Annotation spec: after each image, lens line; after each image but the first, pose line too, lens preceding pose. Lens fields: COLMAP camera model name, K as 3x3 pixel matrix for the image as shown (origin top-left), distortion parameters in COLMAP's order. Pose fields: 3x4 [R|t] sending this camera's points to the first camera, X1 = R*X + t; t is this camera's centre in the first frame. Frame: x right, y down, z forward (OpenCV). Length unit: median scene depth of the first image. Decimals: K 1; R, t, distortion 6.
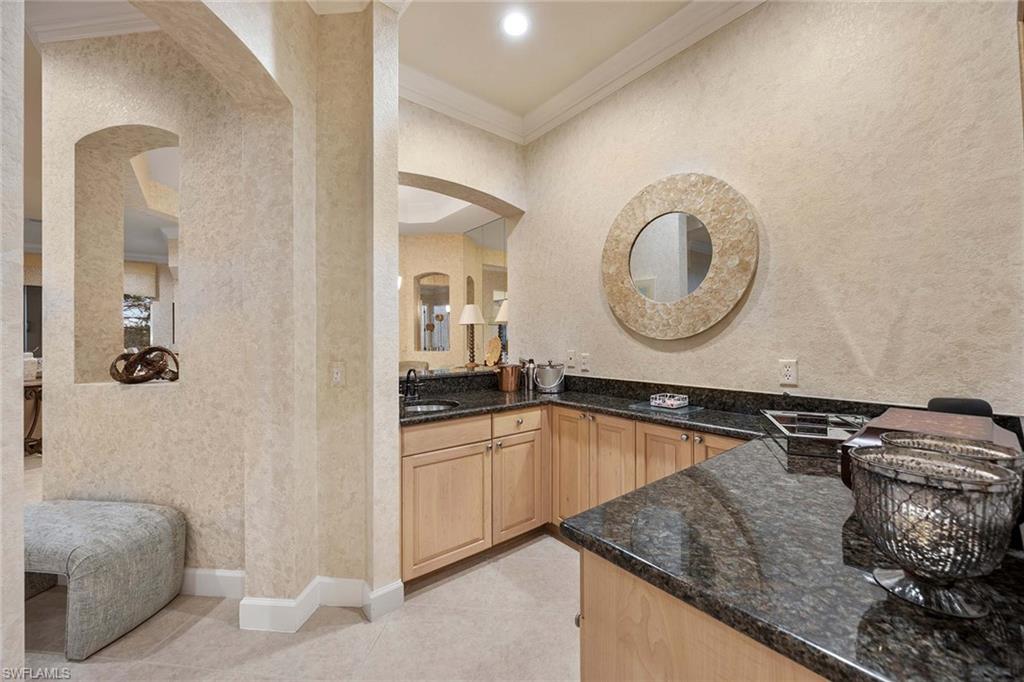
lens RADIAL K [[392.6, 0, 509.2], [0, 392.6, 335.6], [0, 0, 1]] dist [-0.002611, -0.000407]
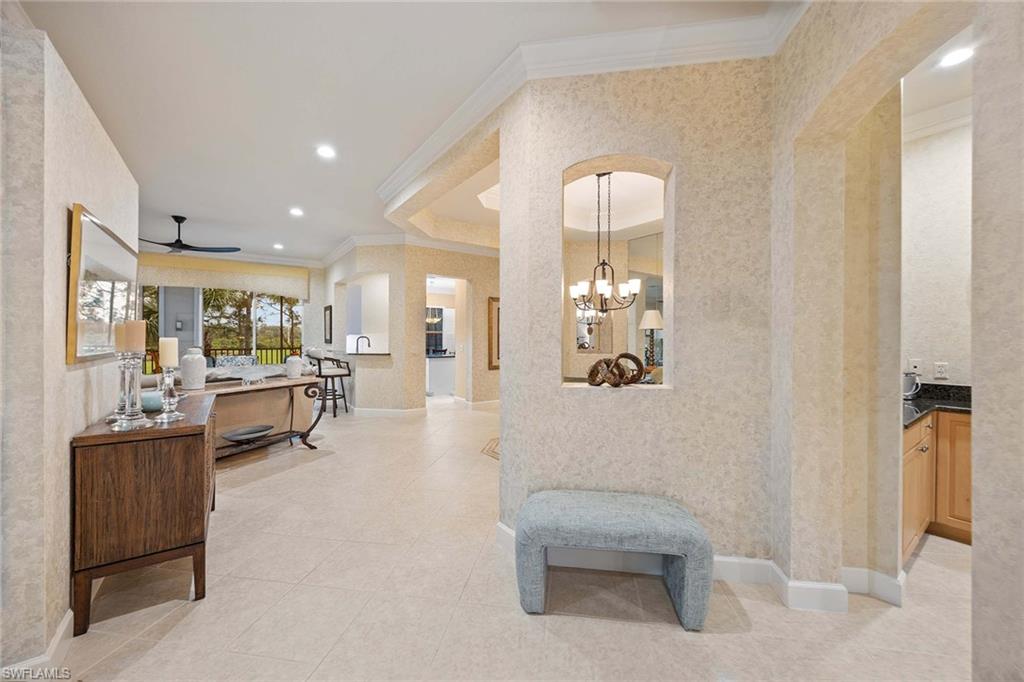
lens RADIAL K [[389.4, 0, 513.7], [0, 389.4, 338.6], [0, 0, 1]] dist [-0.000321, 0.000096]
pose [[0.999168, 0.009767, -0.039591, -1.258166], [-0.009561, 0.999940, 0.005393, -0.018404], [0.039641, -0.005010, 0.999201, -0.122291]]
